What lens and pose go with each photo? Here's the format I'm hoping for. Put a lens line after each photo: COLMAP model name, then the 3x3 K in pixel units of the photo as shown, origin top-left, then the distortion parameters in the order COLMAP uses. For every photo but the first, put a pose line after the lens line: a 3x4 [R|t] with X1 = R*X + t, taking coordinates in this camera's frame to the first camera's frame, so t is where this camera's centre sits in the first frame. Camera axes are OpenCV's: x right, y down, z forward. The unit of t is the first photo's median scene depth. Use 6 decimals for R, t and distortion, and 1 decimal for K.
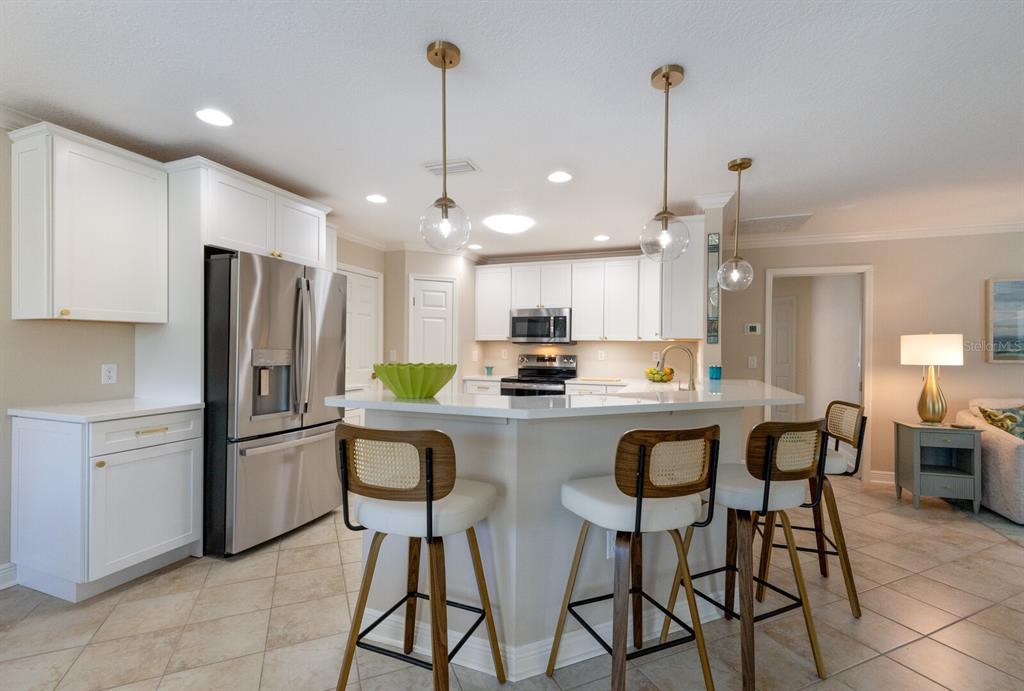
lens RADIAL K [[455.0, 0, 512.6], [0, 455.0, 345.2], [0, 0, 1]] dist [0.007378, -0.000314]
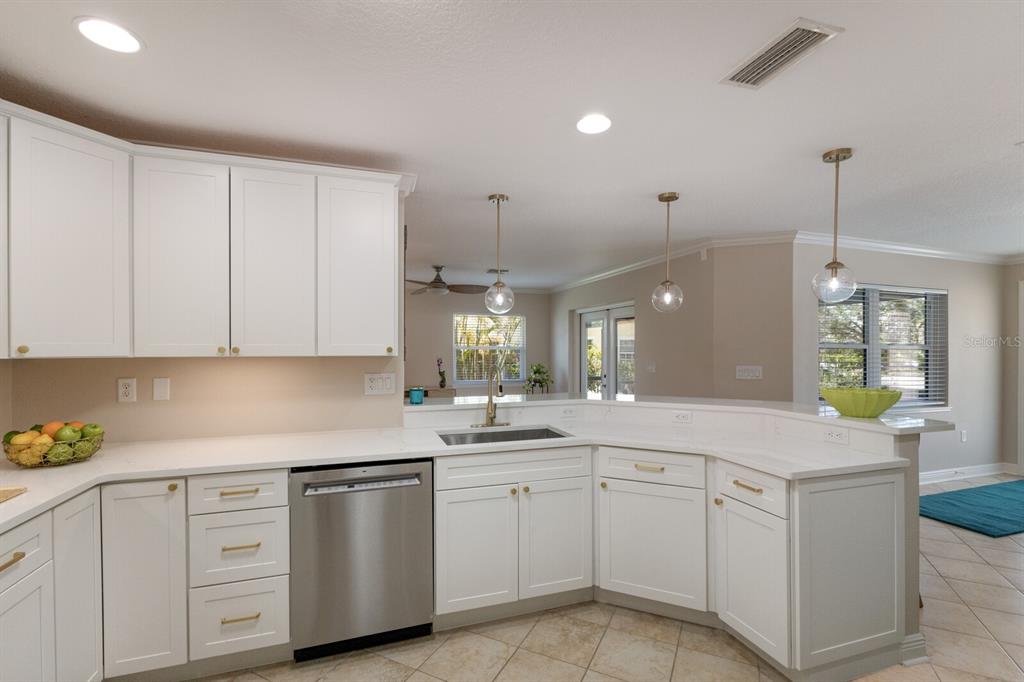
lens RADIAL K [[454.8, 0, 508.8], [0, 454.8, 348.3], [0, 0, 1]] dist [0.002148, 0.000479]
pose [[-0.616234, -0.011482, 0.787480, -0.288631], [-0.009286, 0.999930, 0.007314, -0.031371], [-0.787509, -0.002805, -0.616297, 1.235234]]
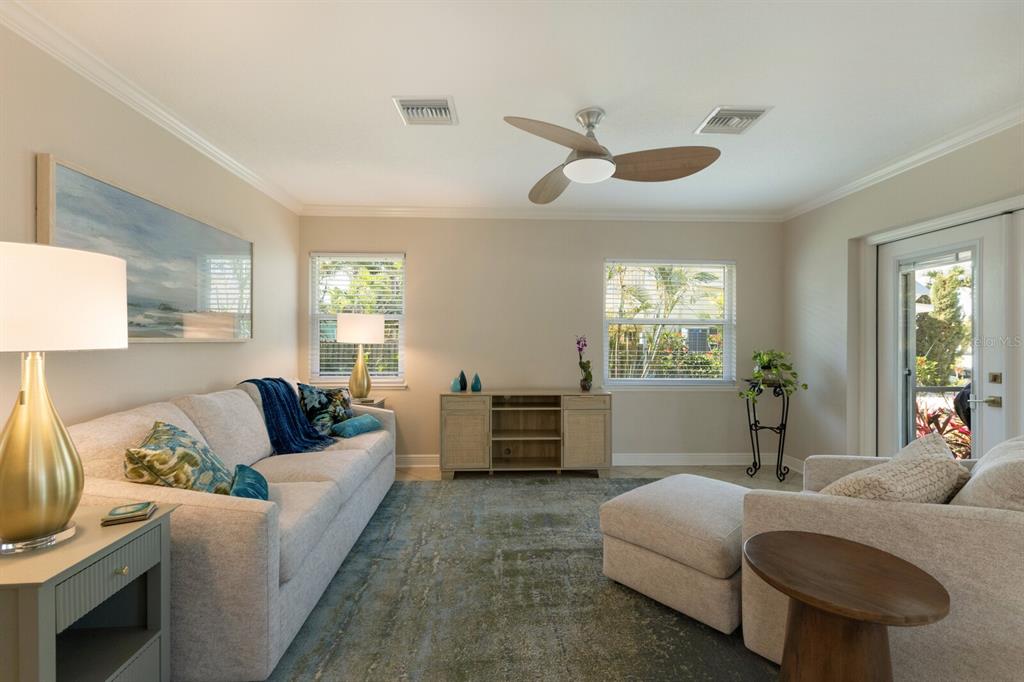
lens RADIAL K [[441.5, 0, 510.9], [0, 441.5, 344.8], [0, 0, 1]] dist [0.012486, -0.002137]
pose [[-0.388316, -0.014996, 0.921404, 0.519196], [-0.009852, 0.999878, 0.012121, 0.033101], [-0.921474, -0.004371, -0.388416, 0.832192]]
